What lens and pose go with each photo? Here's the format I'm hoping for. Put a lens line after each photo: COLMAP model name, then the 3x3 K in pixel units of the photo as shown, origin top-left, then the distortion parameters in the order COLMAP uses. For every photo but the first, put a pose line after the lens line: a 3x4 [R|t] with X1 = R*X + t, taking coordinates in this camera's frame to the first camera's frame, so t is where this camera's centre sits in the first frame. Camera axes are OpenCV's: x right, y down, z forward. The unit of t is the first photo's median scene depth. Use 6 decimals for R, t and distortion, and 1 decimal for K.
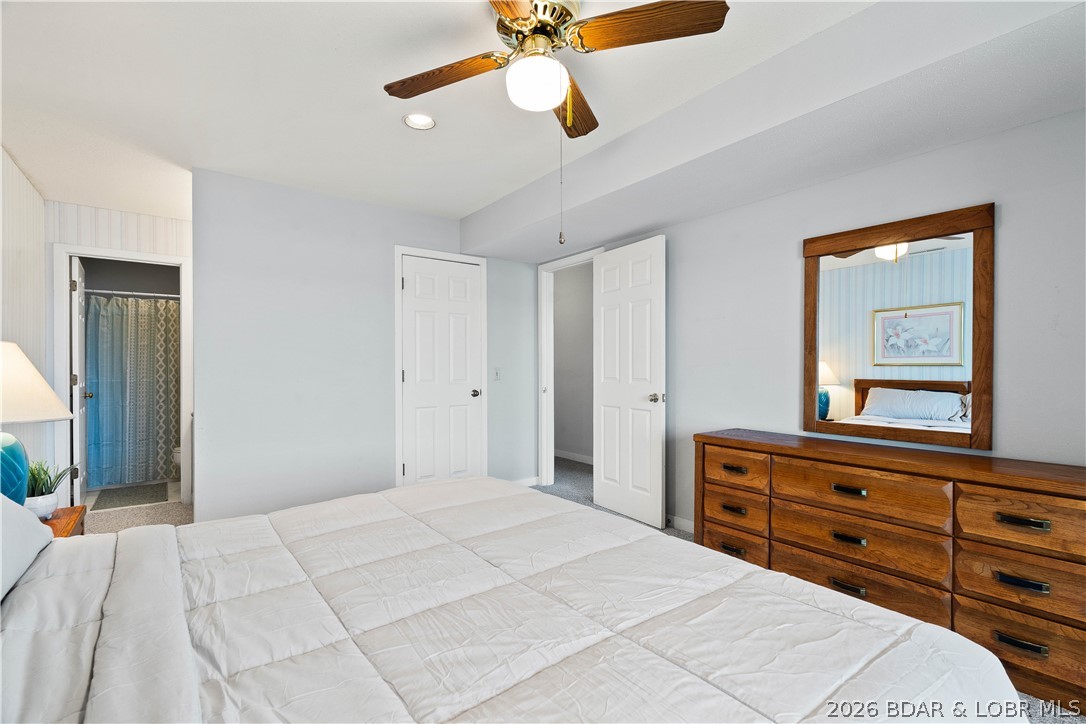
lens RADIAL K [[483.3, 0, 543.0], [0, 483.3, 362.0], [0, 0, 1]] dist [0.001116, 0.000050]
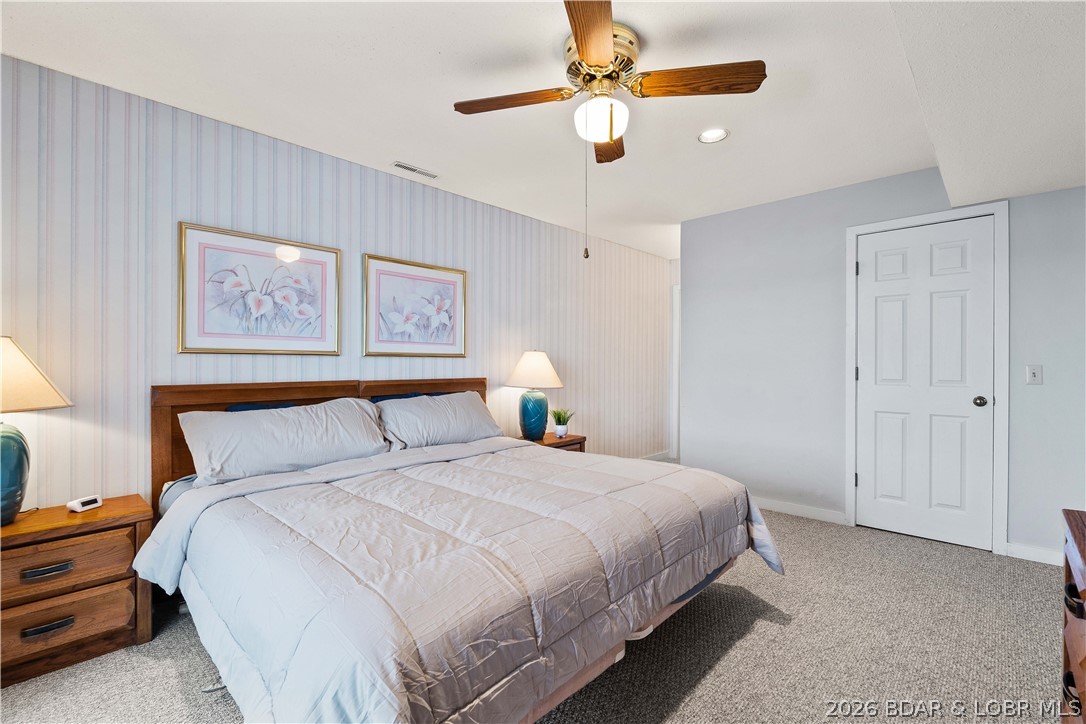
lens RADIAL K [[478.8, 0, 547.0], [0, 478.8, 359.9], [0, 0, 1]] dist [-0.003716, -0.000211]
pose [[0.164588, 0.003747, -0.986355, 1.095412], [0.007506, 0.999959, 0.005051, -0.008820], [0.986334, -0.008235, 0.164554, 0.678376]]
